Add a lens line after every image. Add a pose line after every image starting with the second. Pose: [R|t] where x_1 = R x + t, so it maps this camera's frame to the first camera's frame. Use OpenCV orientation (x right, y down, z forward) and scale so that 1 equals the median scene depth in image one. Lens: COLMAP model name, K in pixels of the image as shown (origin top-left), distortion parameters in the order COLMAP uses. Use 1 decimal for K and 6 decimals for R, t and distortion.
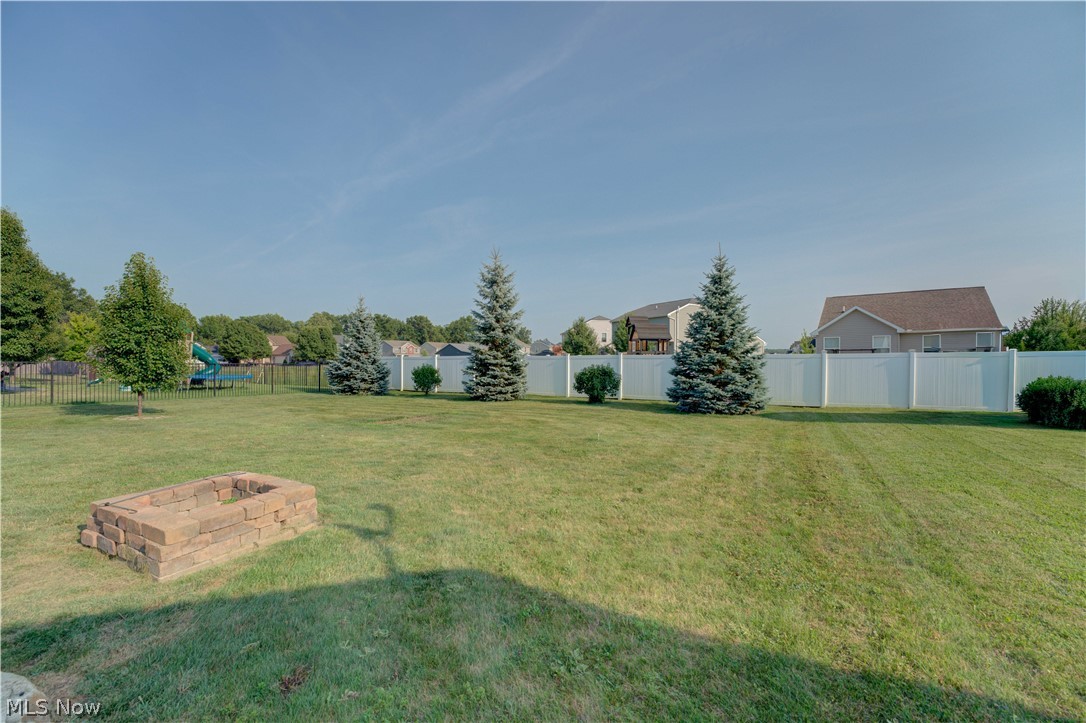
lens RADIAL K [[437.7, 0, 543.0], [0, 437.7, 361.5], [0, 0, 1]] dist [-0.038487, 0.006863]
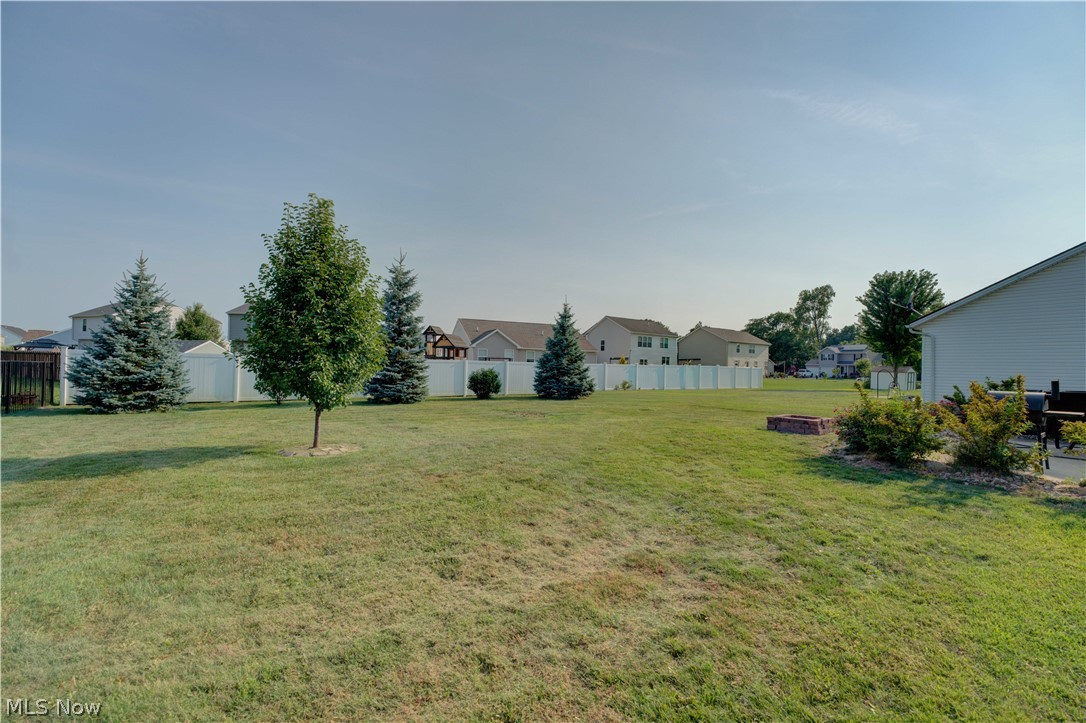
lens RADIAL K [[437.7, 0, 543.0], [0, 437.7, 361.5], [0, 0, 1]] dist [-0.038487, 0.006863]
pose [[0.464189, 0.020242, 0.885505, -0.897685], [-0.021020, 0.999709, -0.011834, -0.001911], [-0.885486, -0.013120, 0.464480, 0.253005]]
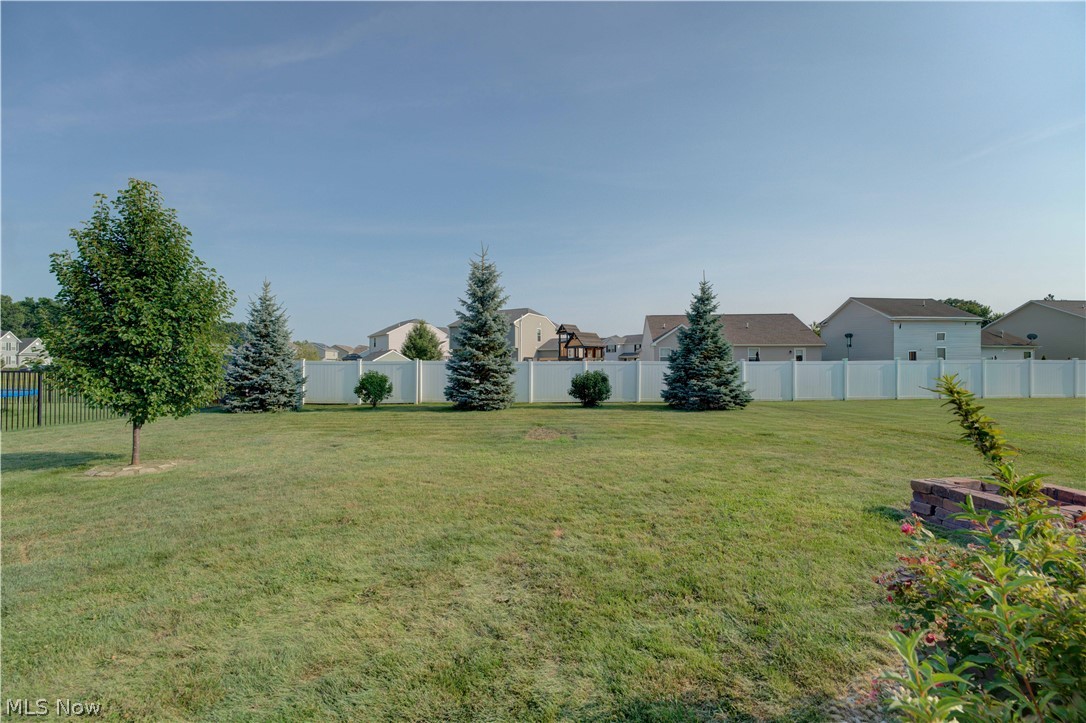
lens RADIAL K [[437.7, 0, 543.0], [0, 437.7, 361.5], [0, 0, 1]] dist [-0.038487, 0.006863]
pose [[0.861033, 0.005830, 0.508516, -0.498753], [-0.000550, 0.999944, -0.010533, -0.003187], [-0.508549, 0.008790, 0.860988, 0.148535]]
